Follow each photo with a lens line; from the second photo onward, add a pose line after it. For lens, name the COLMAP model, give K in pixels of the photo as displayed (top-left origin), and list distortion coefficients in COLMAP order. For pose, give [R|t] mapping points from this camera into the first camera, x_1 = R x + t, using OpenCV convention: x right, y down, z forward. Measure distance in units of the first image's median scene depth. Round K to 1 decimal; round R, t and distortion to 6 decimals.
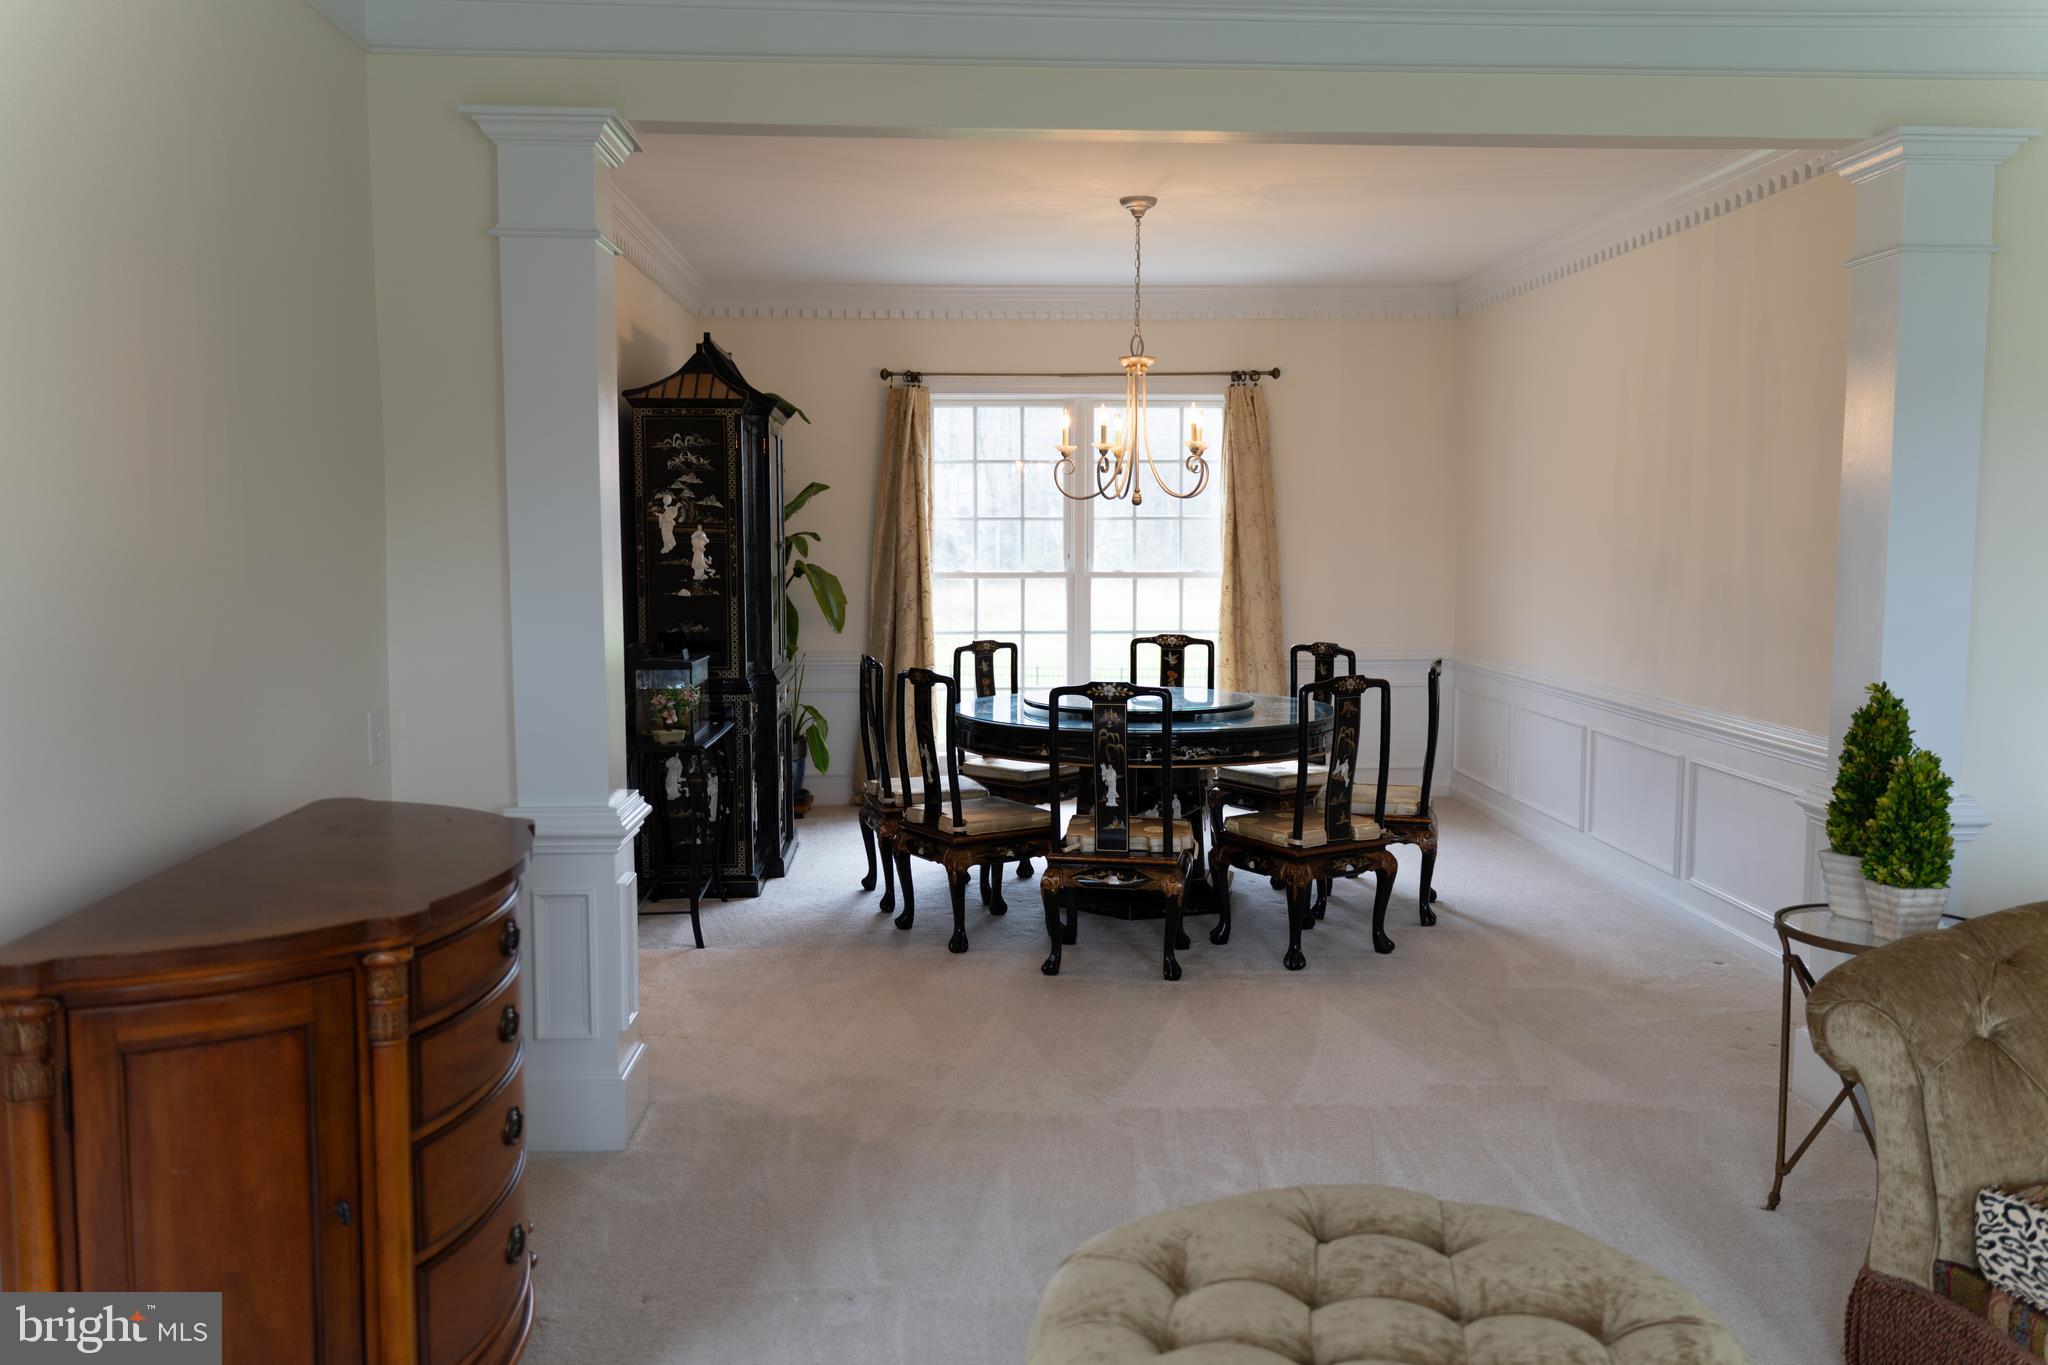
lens RADIAL K [[1627.8, 0, 1024.9], [0, 1627.8, 677.8], [0, 0, 1]] dist [0.005674, -0.007470]
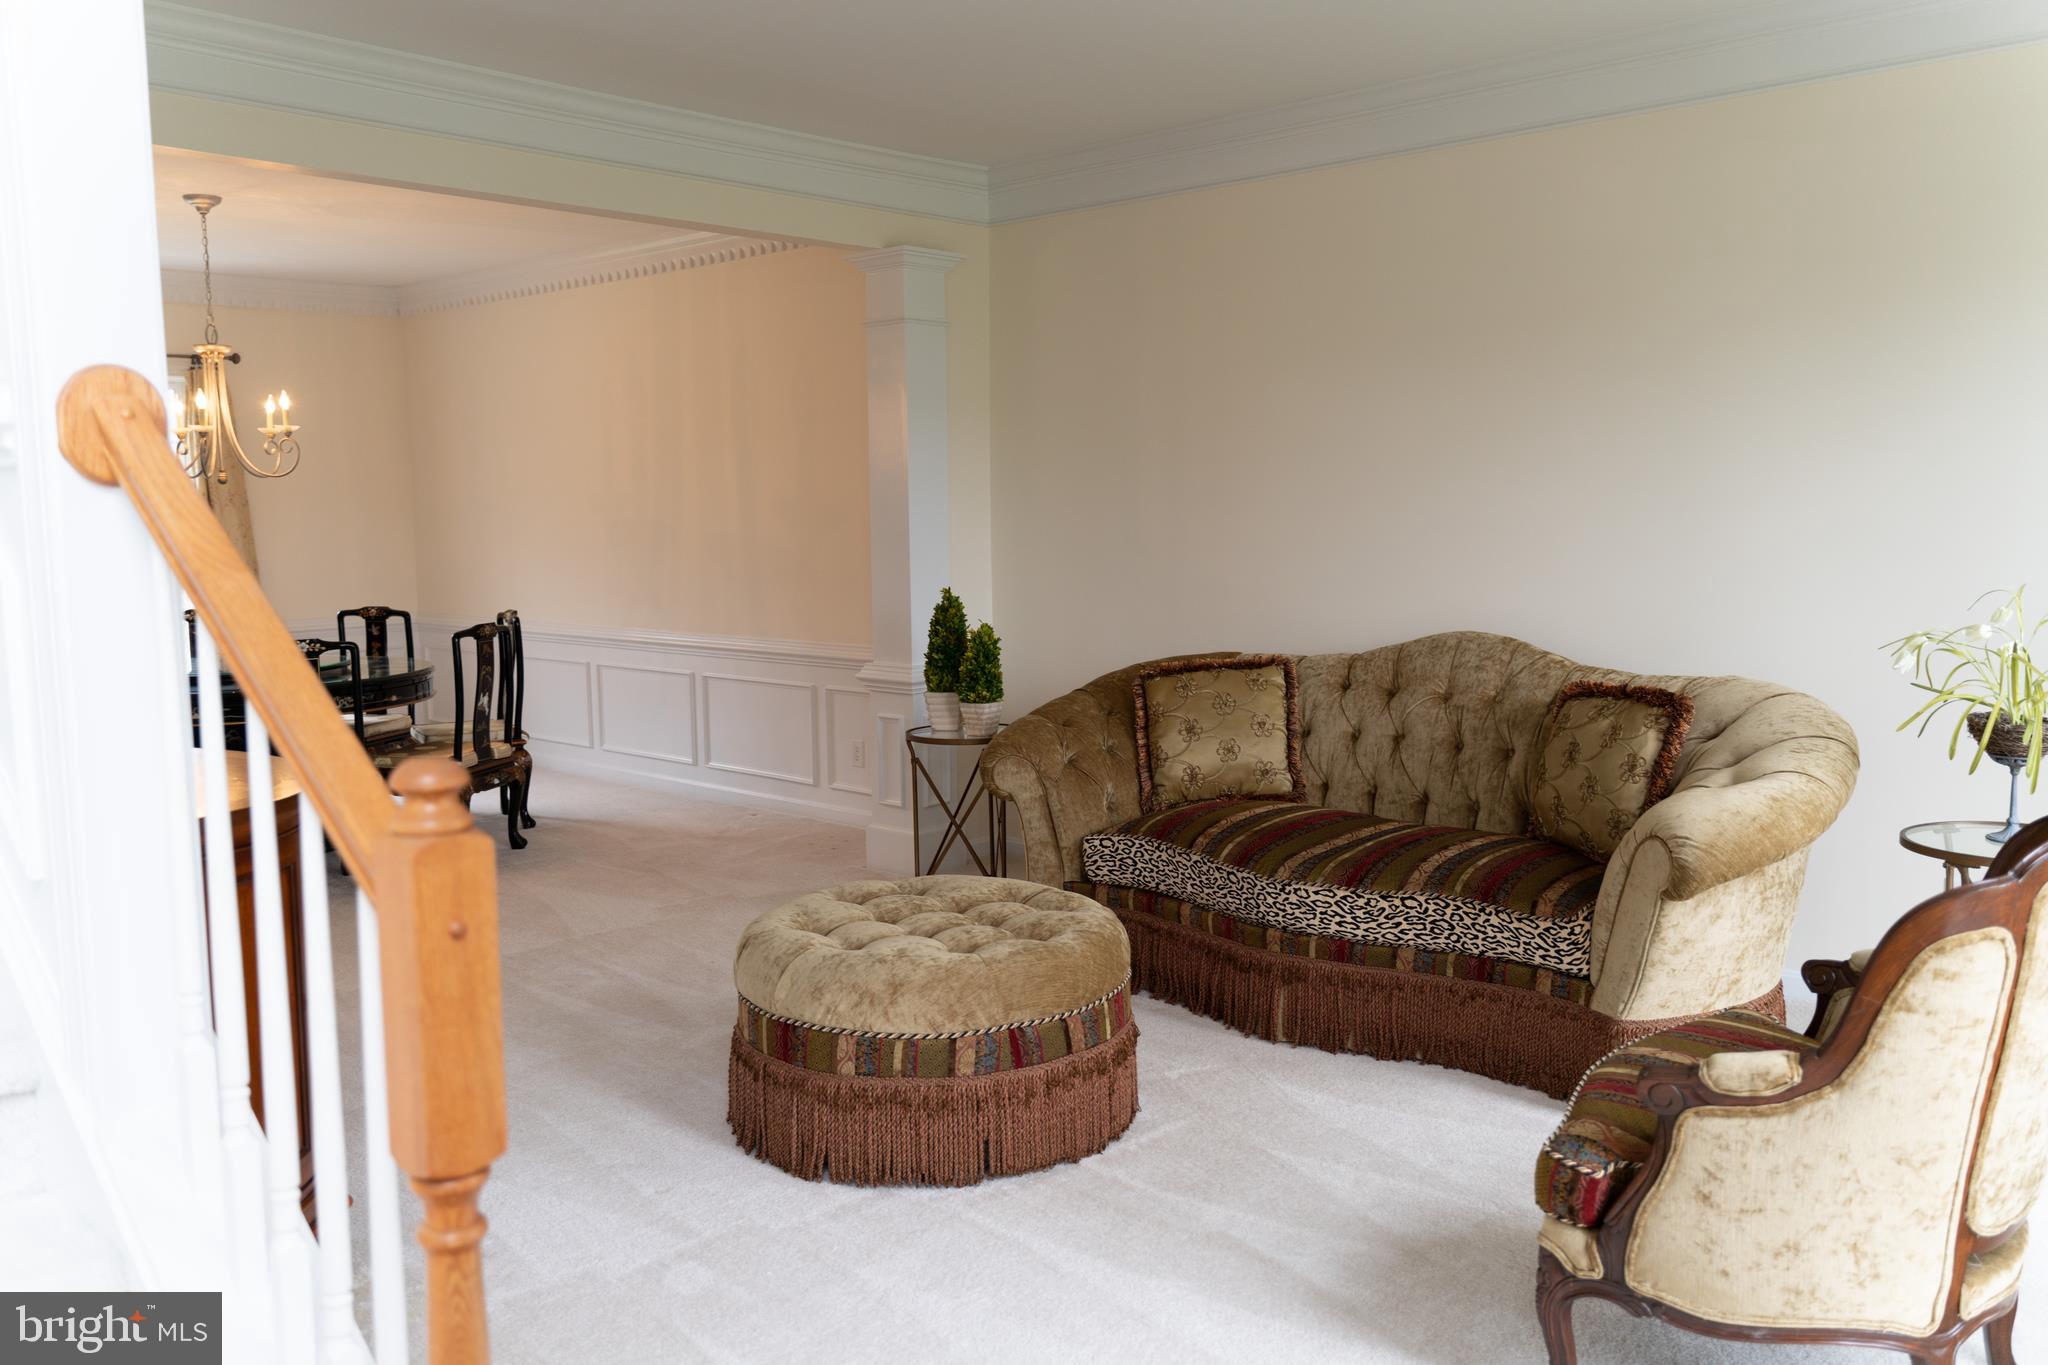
lens RADIAL K [[1627.8, 0, 1020.2], [0, 1627.8, 681.0], [0, 0, 1]] dist [0.005674, -0.007470]
pose [[0.714731, -0.086071, 0.694083, -0.581199], [0.077746, 0.996026, 0.043455, 0.031631], [-0.695065, 0.022903, 0.718582, -0.242755]]
